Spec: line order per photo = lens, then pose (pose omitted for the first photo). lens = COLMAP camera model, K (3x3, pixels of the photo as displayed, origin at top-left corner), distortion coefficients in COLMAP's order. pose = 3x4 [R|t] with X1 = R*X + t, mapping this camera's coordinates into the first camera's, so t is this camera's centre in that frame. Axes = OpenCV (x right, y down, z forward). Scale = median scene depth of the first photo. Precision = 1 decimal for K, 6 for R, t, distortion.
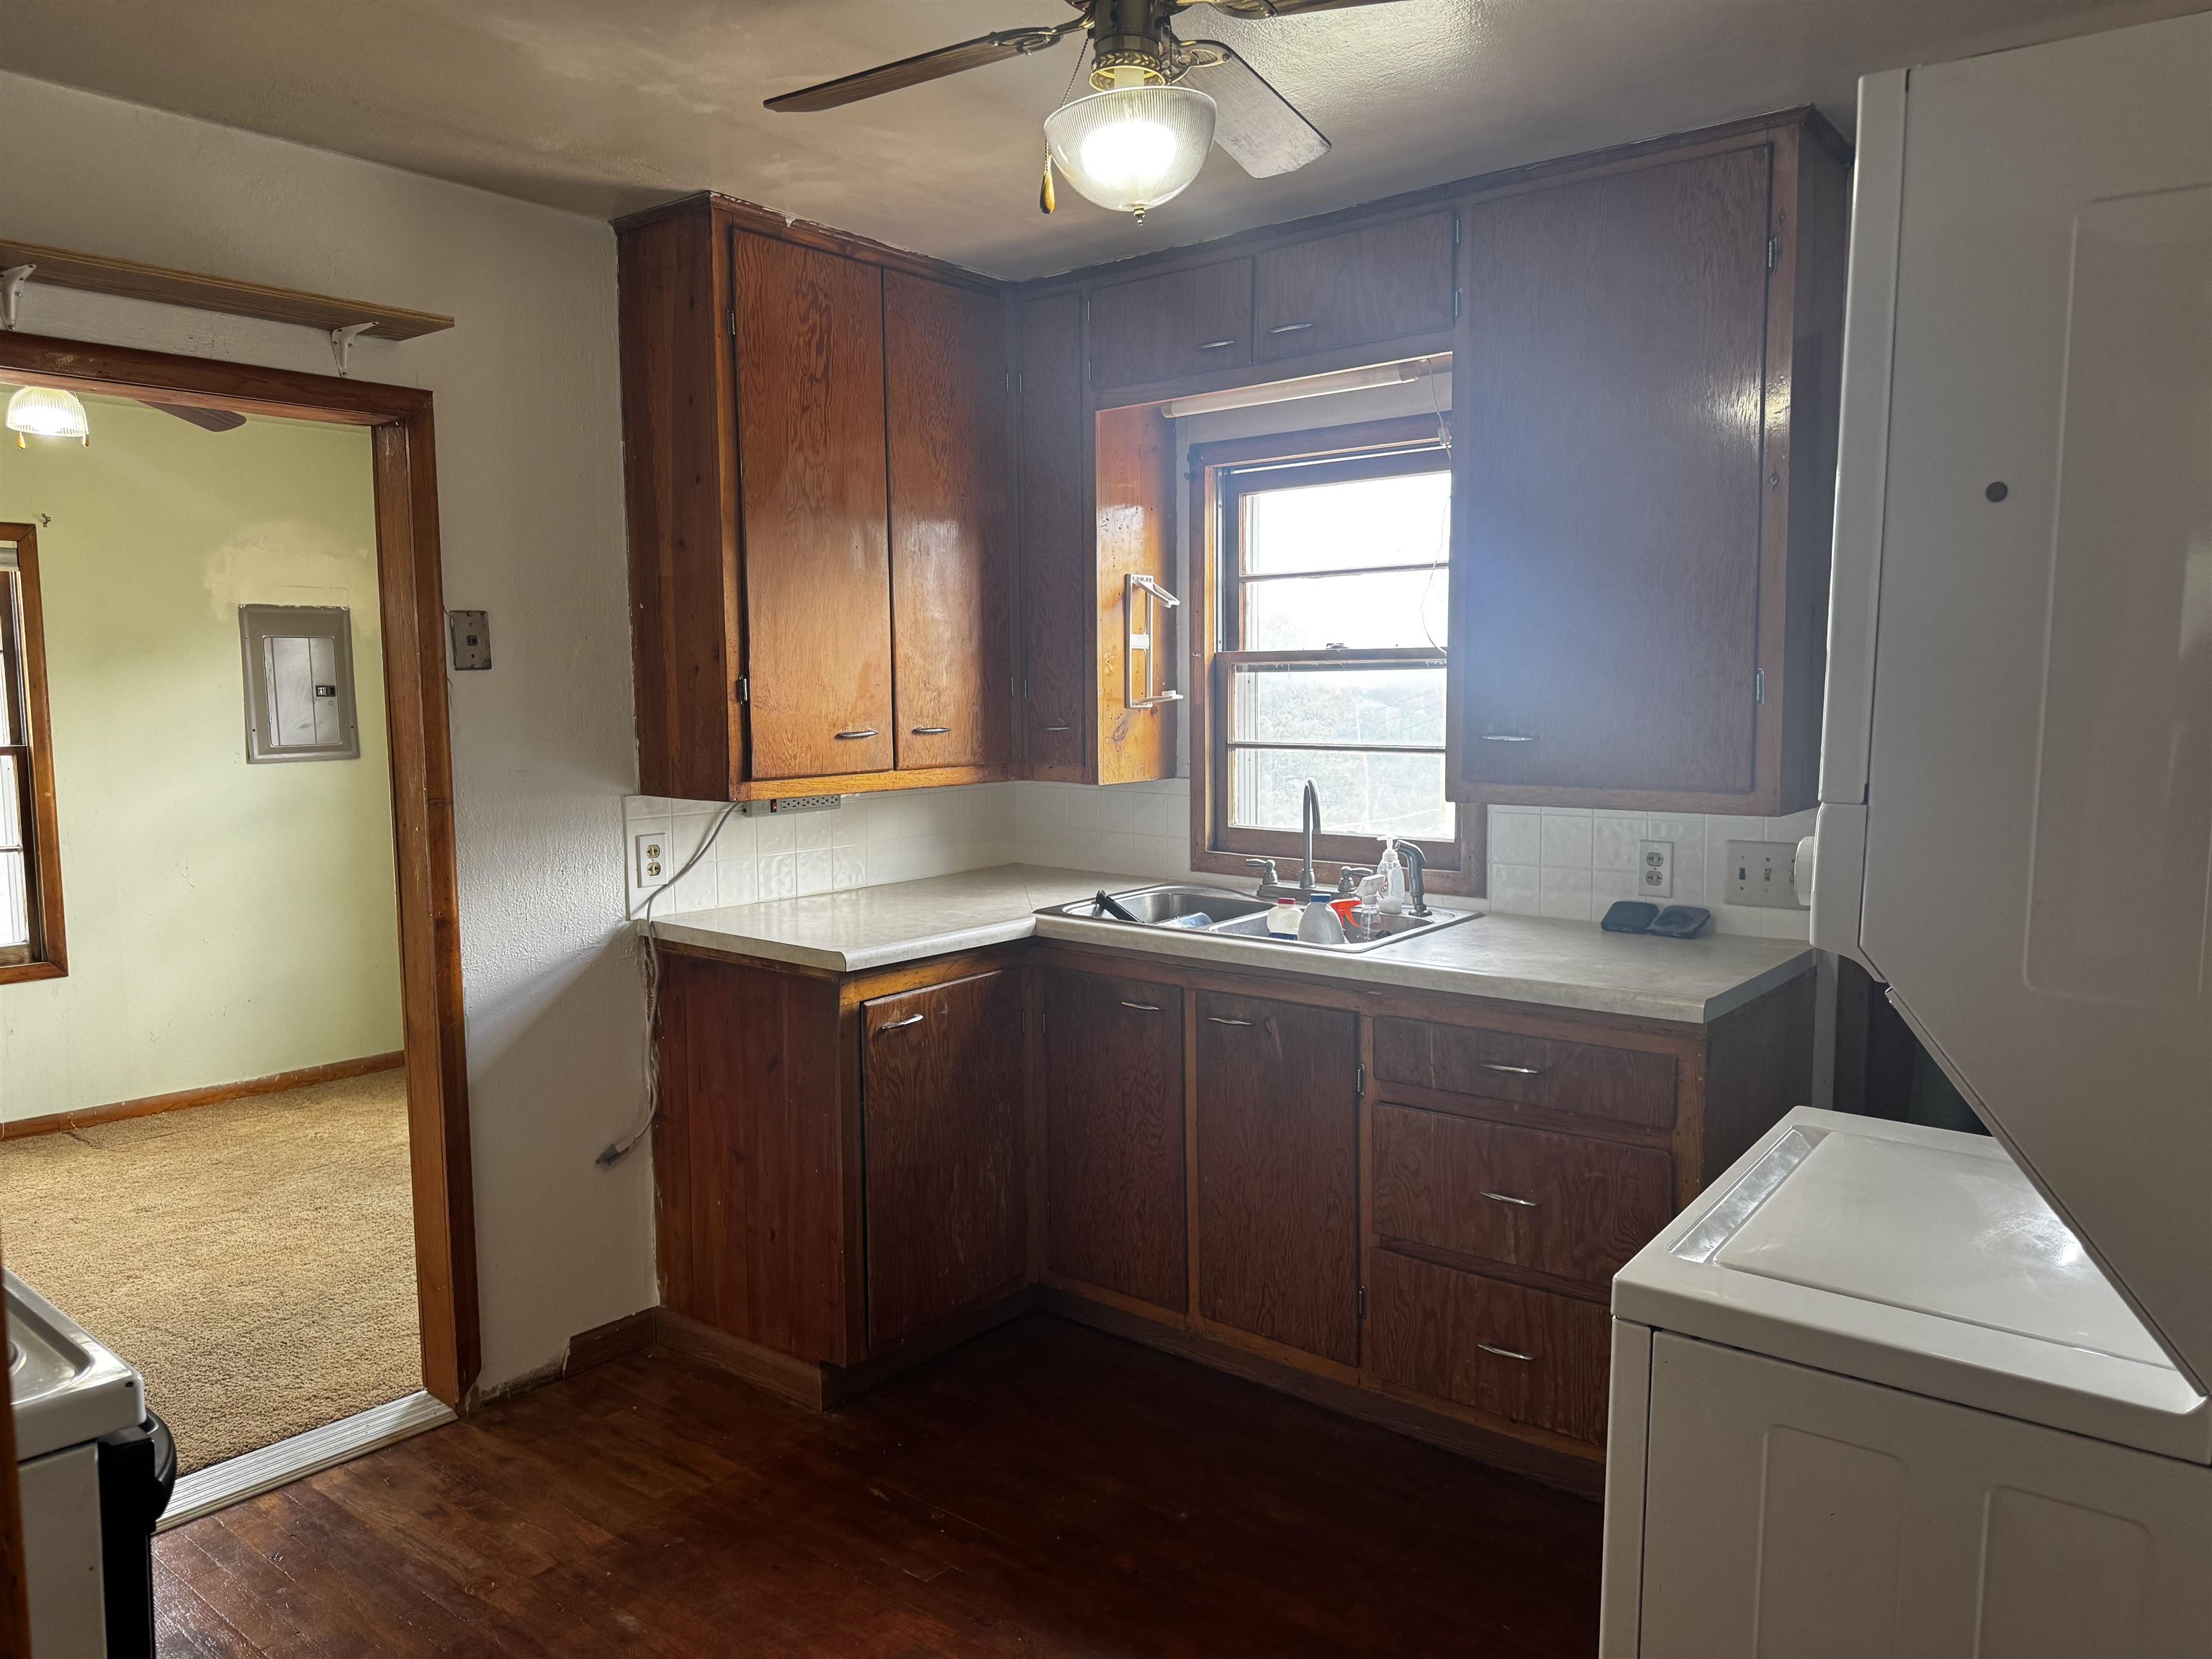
lens RADIAL K [[1550.9, 0, 1108.1], [0, 1550.9, 868.5], [0, 0, 1]] dist [0.069562, -0.095516]
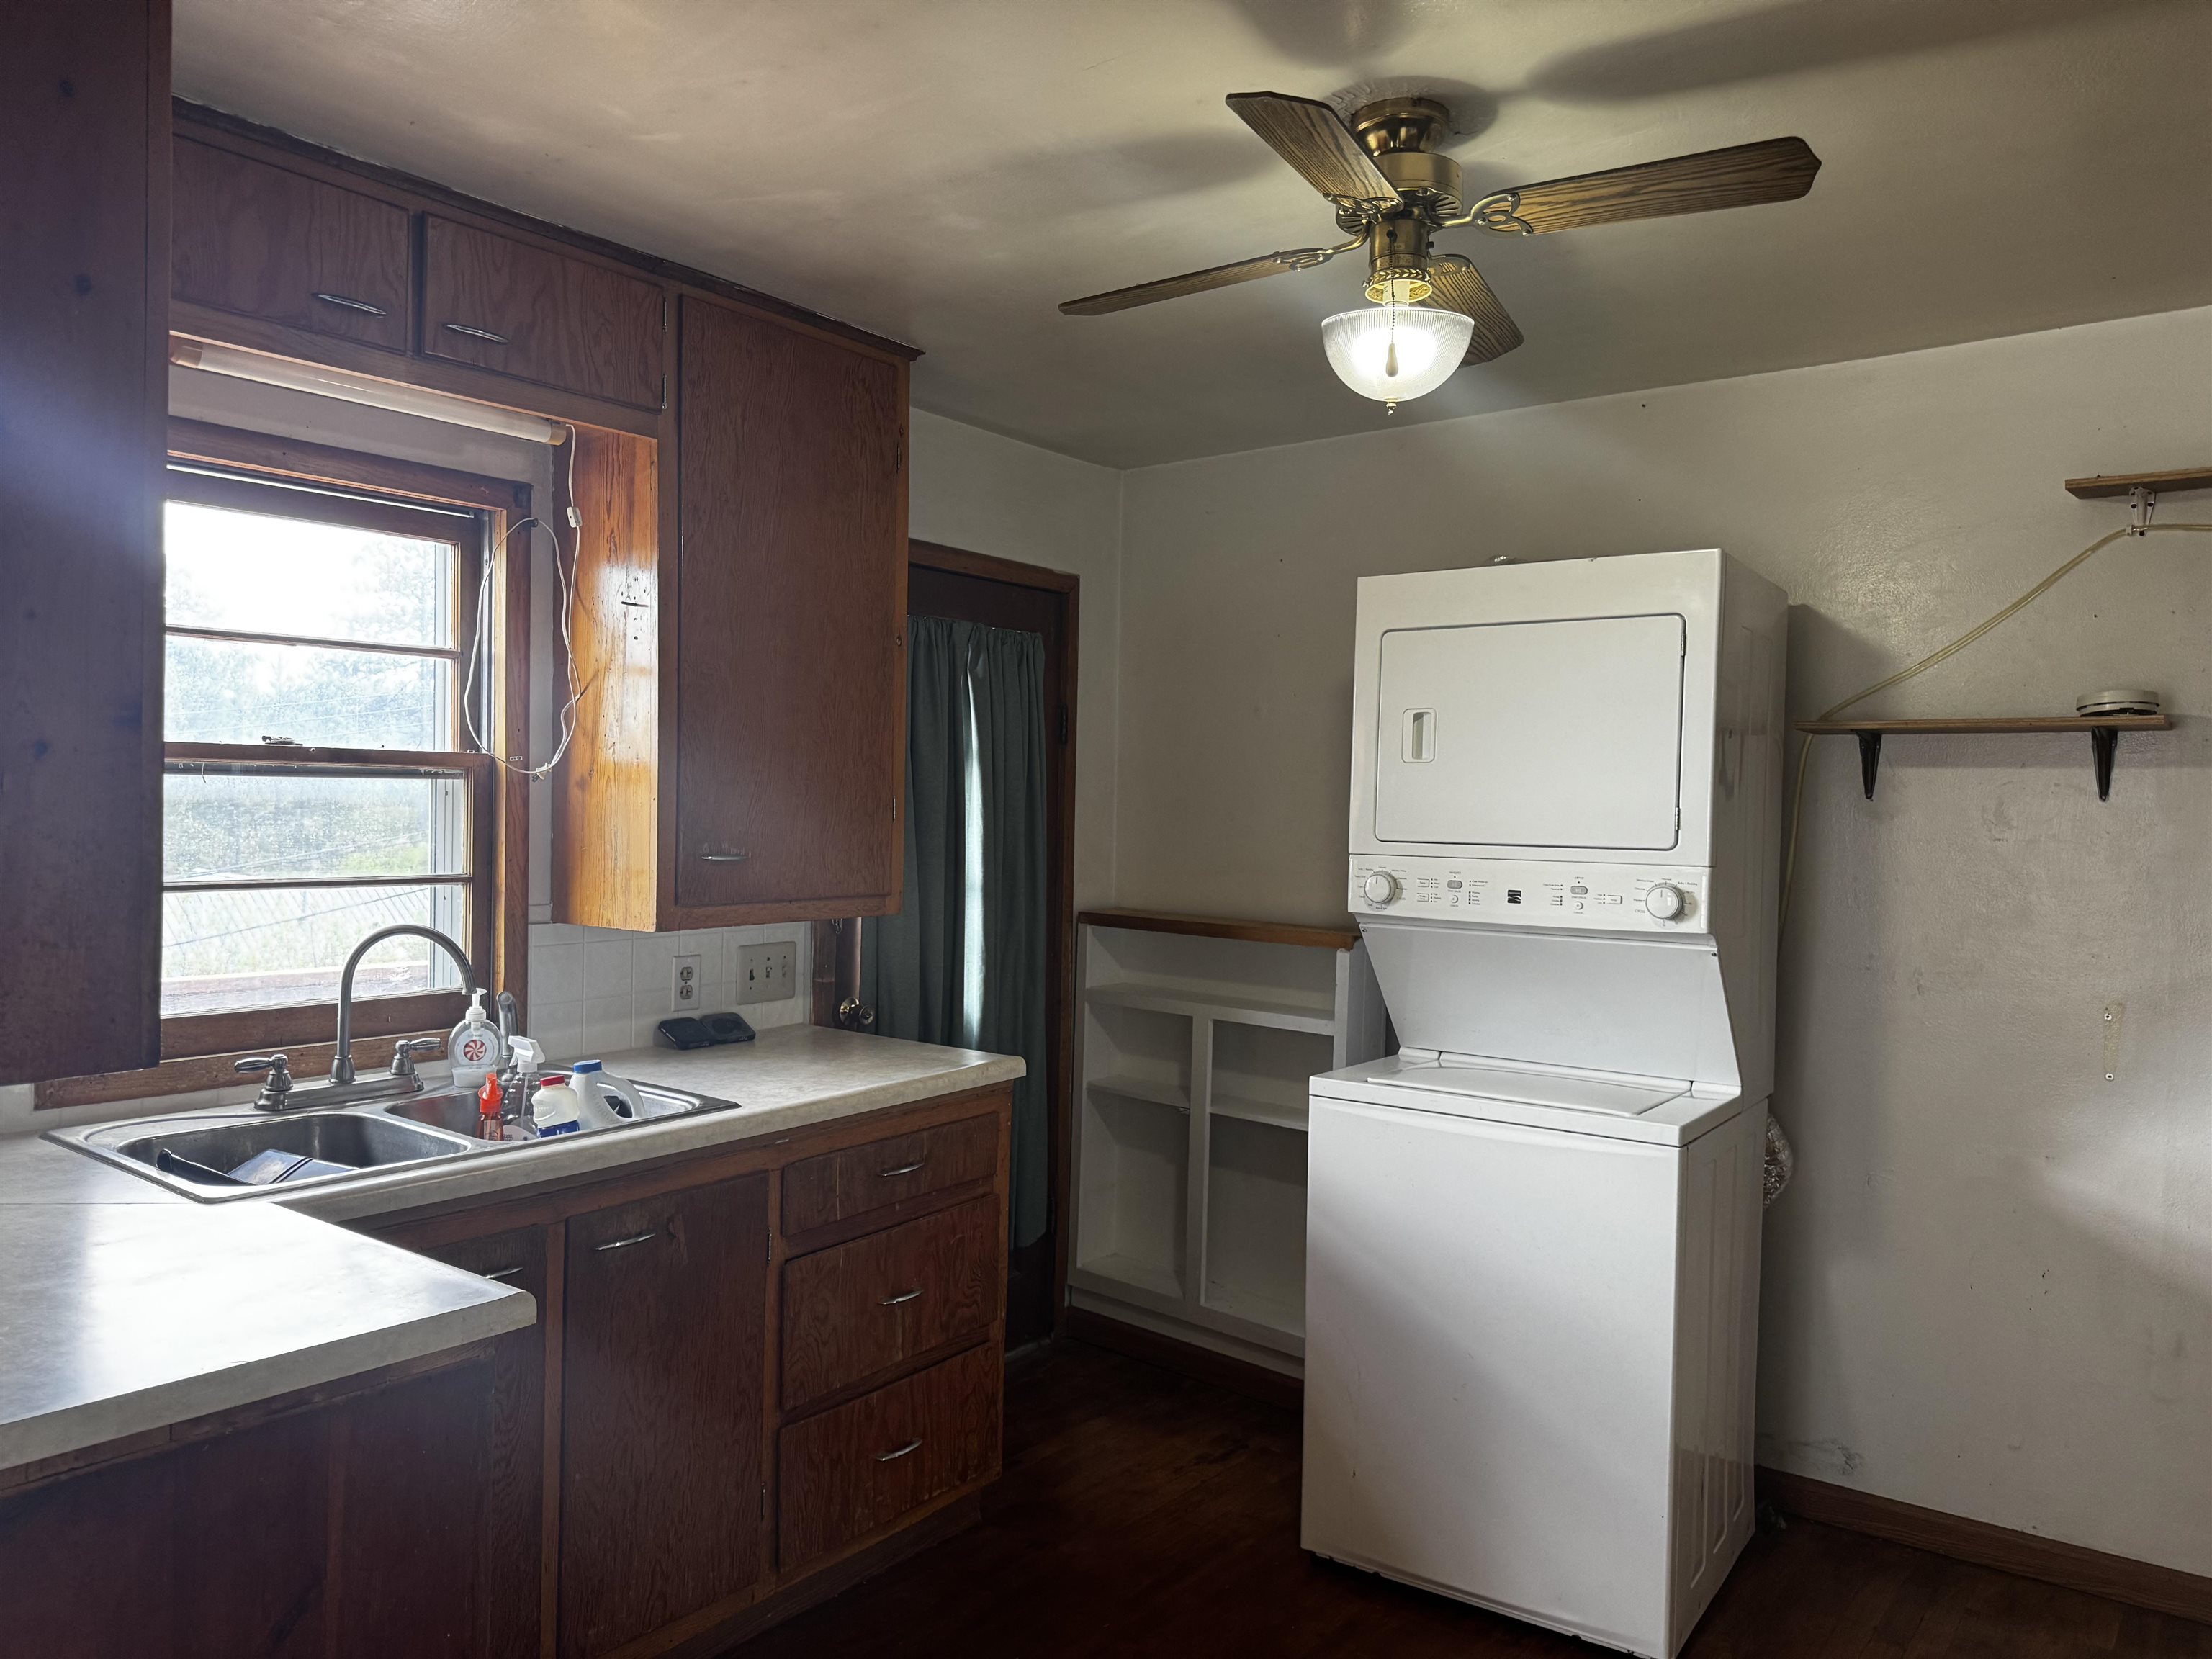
lens RADIAL K [[1550.9, 0, 1108.1], [0, 1550.9, 868.5], [0, 0, 1]] dist [0.069562, -0.095516]
pose [[-0.044027, -0.036297, 0.998371, -0.698320], [0.105362, 0.993598, 0.040770, -0.089754], [-0.993459, 0.106986, -0.039921, 0.789986]]
